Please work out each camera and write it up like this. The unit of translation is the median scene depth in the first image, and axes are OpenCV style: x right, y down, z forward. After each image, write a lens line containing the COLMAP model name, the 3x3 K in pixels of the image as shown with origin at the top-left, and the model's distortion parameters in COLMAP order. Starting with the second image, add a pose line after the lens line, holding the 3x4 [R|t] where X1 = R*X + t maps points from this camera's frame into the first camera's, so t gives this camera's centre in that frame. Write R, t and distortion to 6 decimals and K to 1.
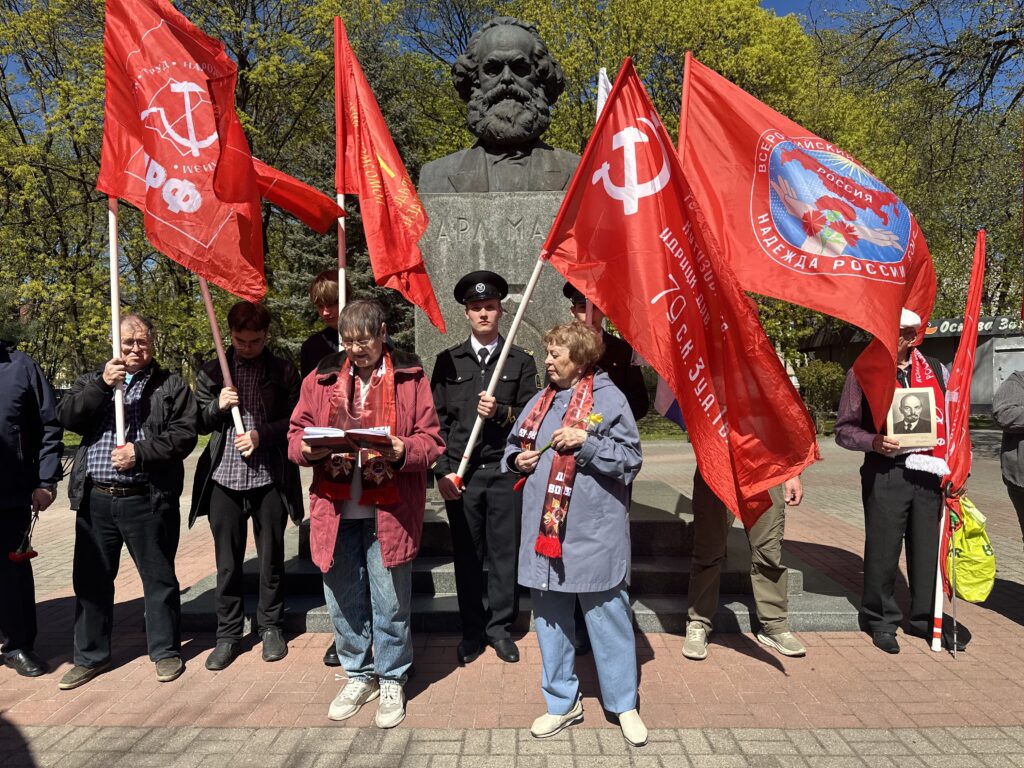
lens RADIAL K [[719.5, 0, 511.4], [0, 719.5, 388.7], [0, 0, 1]] dist [-0.004593, -0.015256]
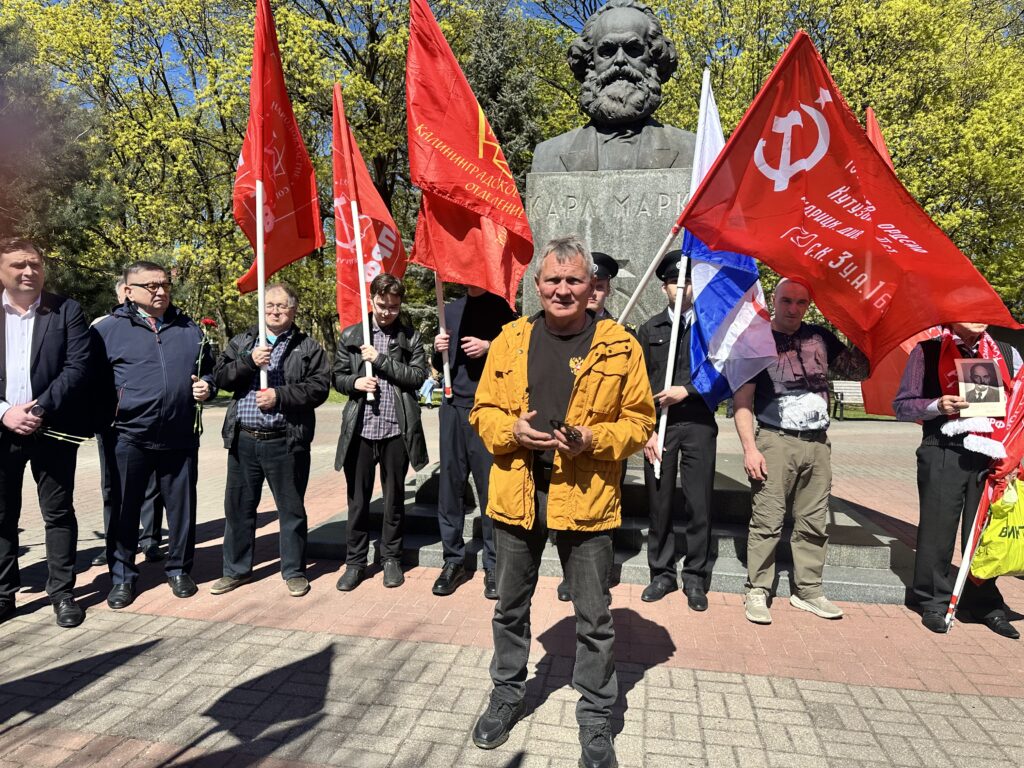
lens RADIAL K [[719.5, 0, 508.5], [0, 719.5, 385.0], [0, 0, 1]] dist [-0.004593, -0.015256]
pose [[0.986702, 0.038864, -0.157826, 0.015933], [-0.032346, 0.998523, 0.043658, -0.002635], [0.159290, -0.037972, 0.986501, -0.066100]]
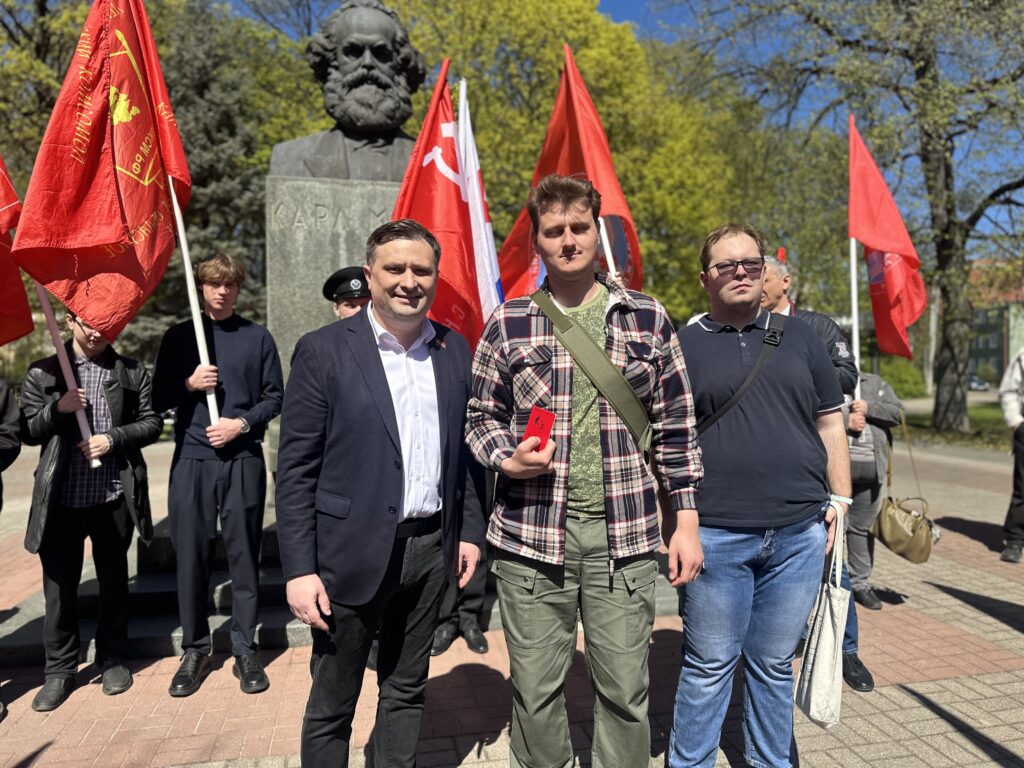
lens RADIAL K [[719.5, 0, 520.2], [0, 719.5, 384.5], [0, 0, 1]] dist [-0.004593, -0.015256]
pose [[0.972470, -0.000494, 0.233028, -0.031409], [-0.002490, 0.999919, 0.012507, -0.013553], [-0.233015, -0.012743, 0.972390, 0.011126]]
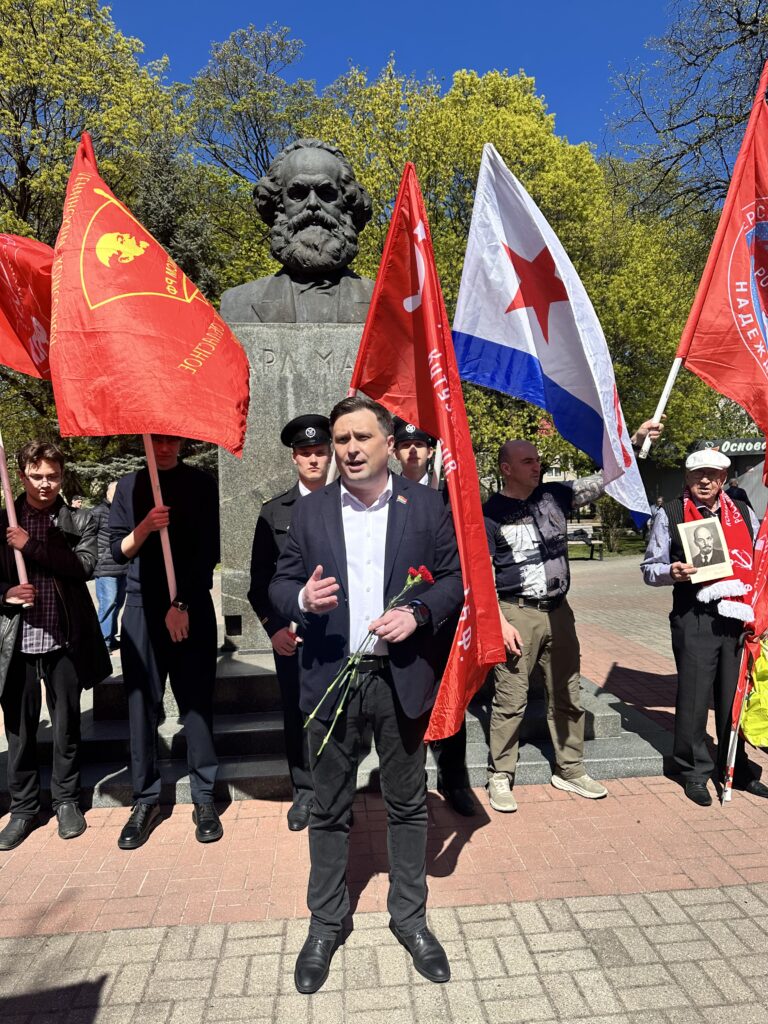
lens RADIAL K [[719.5, 0, 394.5], [0, 719.5, 508.8], [0, 0, 1]] dist [-0.004593, -0.015256]
pose [[0.993382, -0.012707, 0.114148, -0.012454], [0.012266, 0.999914, 0.004565, -0.029490], [-0.114197, -0.003135, 0.993453, 0.037659]]
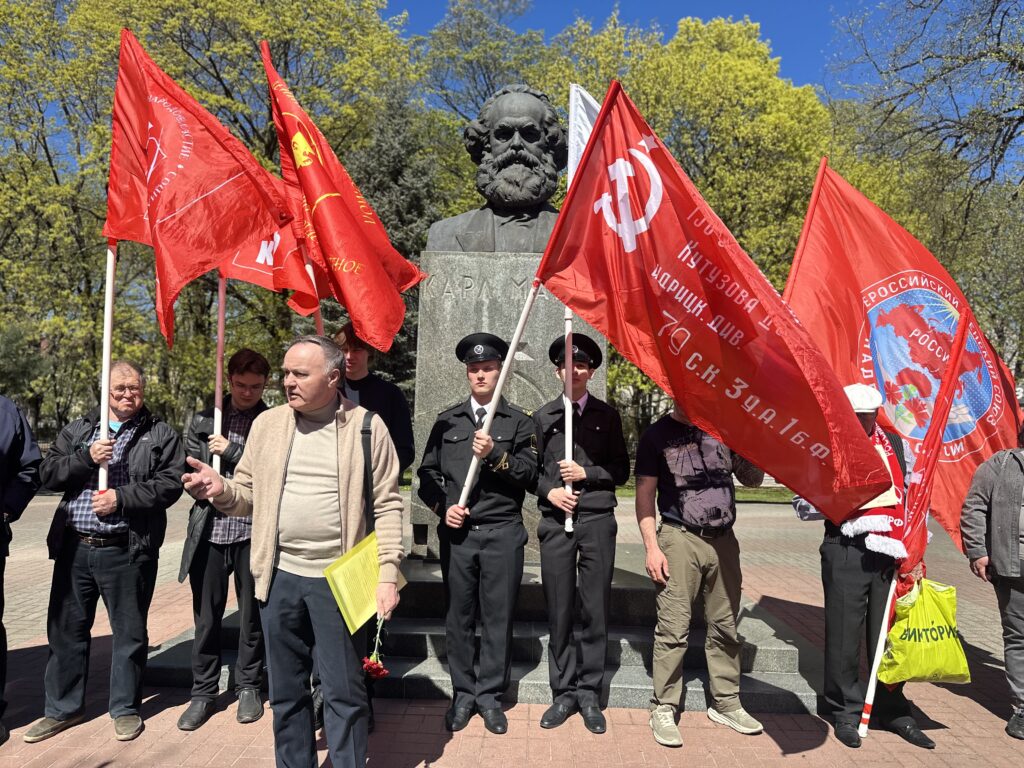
lens RADIAL K [[719.5, 0, 515.6], [0, 719.5, 388.3], [0, 0, 1]] dist [-0.004593, -0.015256]
pose [[0.999209, 0.036891, -0.014818, 0.019671], [-0.037829, 0.996898, -0.069023, -0.013287], [0.012225, 0.069529, 0.997505, 0.001244]]
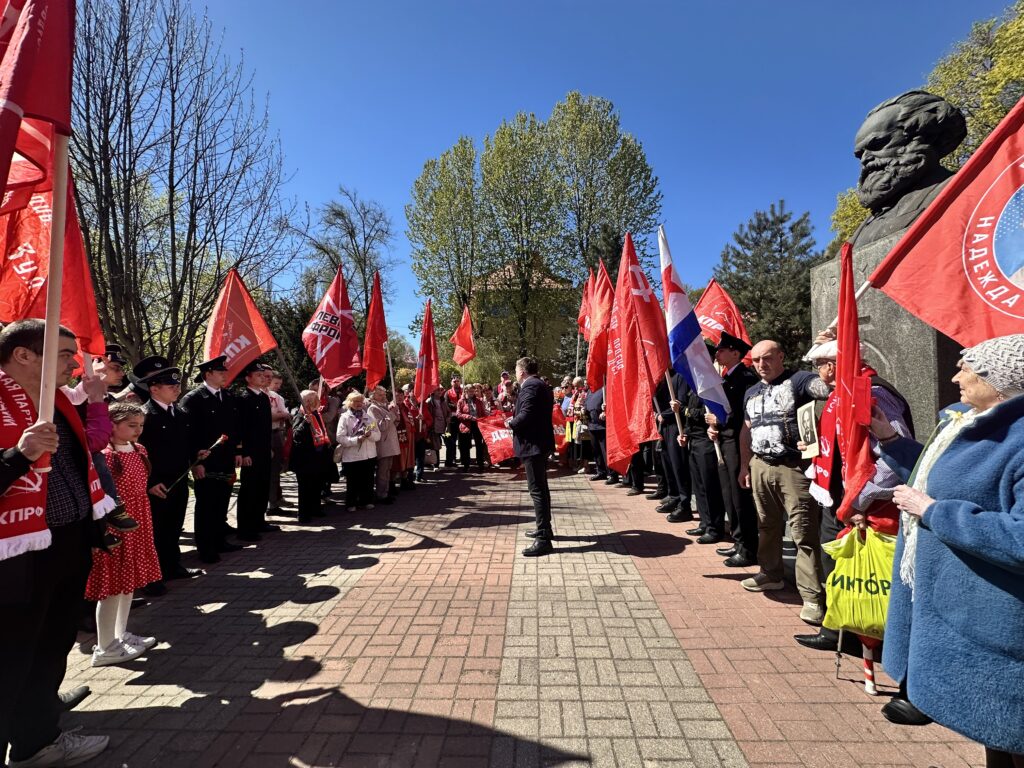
lens RADIAL K [[412.3, 0, 514.3], [0, 412.3, 377.3], [0, 0, 1]] dist [-0.000683, 0.000015]
pose [[-0.017846, -0.008323, -0.999806, 0.730251], [0.019339, 0.999775, -0.008668, -0.039644], [0.999654, -0.019490, -0.017681, 0.353305]]
